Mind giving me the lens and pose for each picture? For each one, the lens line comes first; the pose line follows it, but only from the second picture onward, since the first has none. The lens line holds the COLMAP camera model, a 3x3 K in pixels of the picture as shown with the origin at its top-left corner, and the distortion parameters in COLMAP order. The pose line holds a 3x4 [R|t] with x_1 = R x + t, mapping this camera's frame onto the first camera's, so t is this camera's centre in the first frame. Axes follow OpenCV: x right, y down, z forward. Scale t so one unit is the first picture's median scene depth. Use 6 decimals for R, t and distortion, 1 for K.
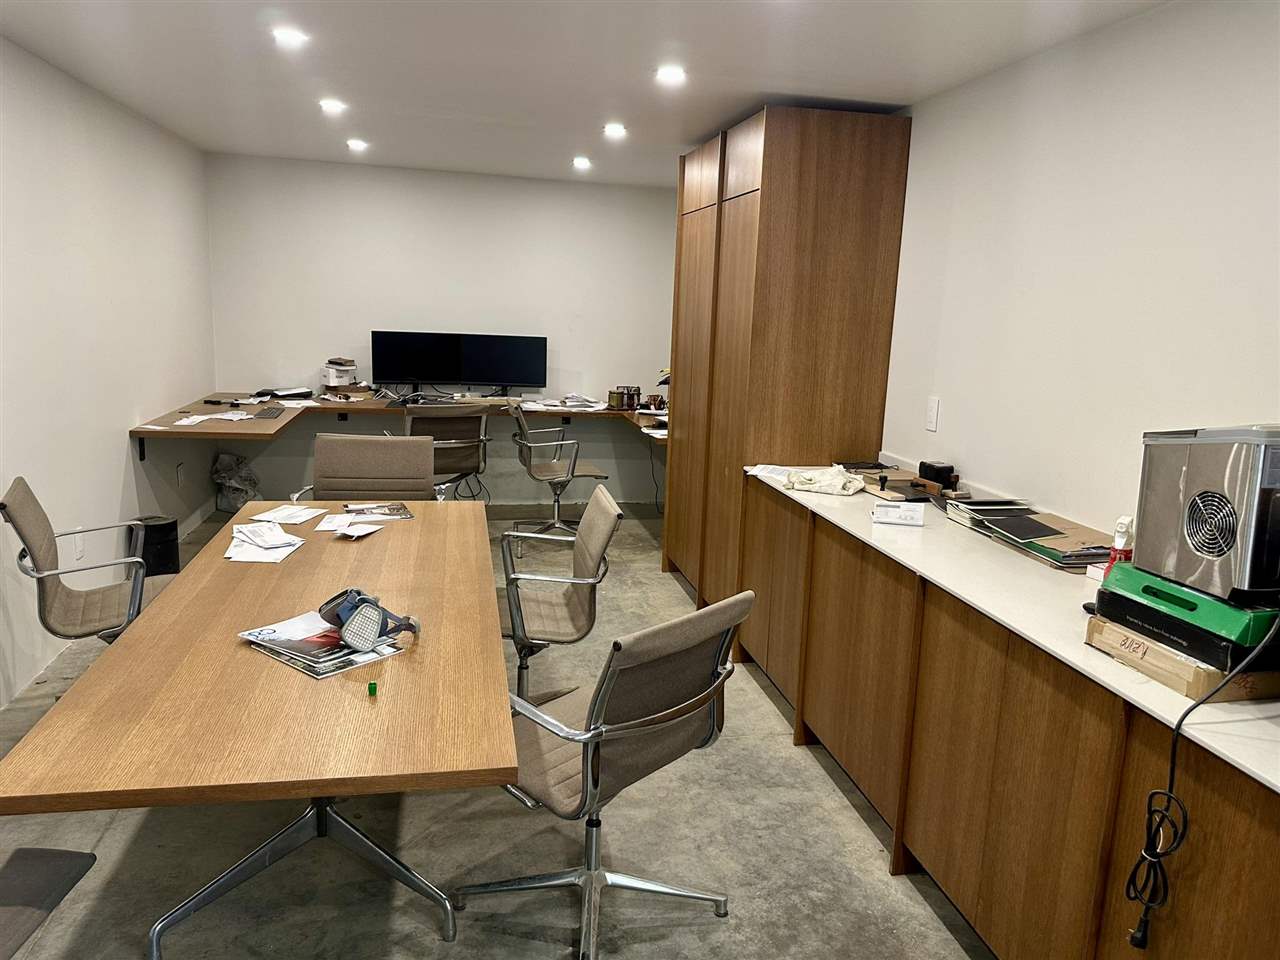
lens RADIAL K [[940.7, 0, 652.7], [0, 940.7, 477.3], [0, 0, 1]] dist [0.073943, -0.098684]
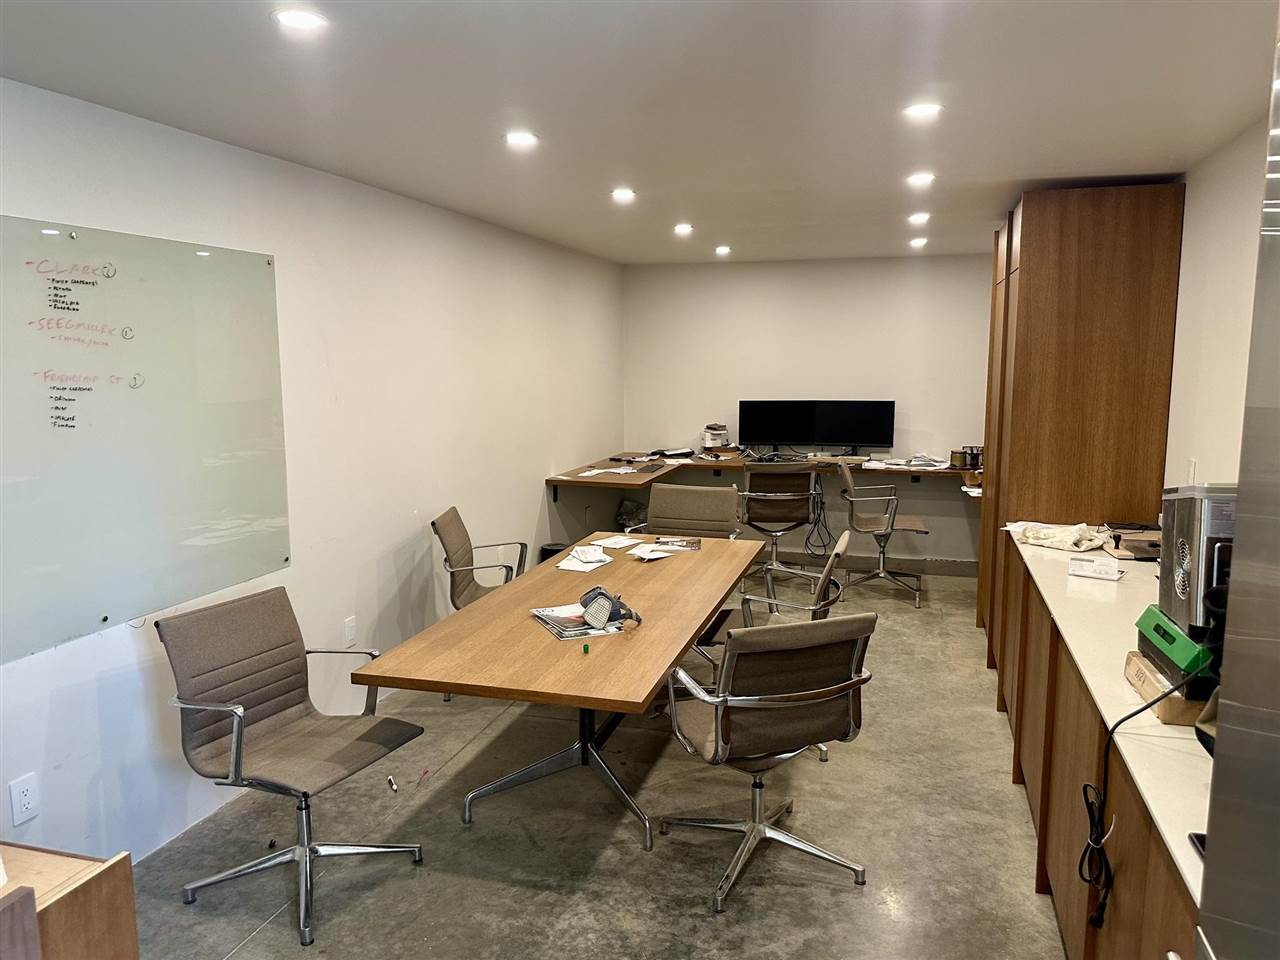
lens RADIAL K [[940.7, 0, 634.8], [0, 940.7, 475.5], [0, 0, 1]] dist [0.073943, -0.098684]
pose [[0.882104, 0.017466, -0.470731, 0.242981], [-0.048713, 0.997337, -0.054277, 0.015150], [0.468530, 0.070809, 0.880605, -0.148861]]
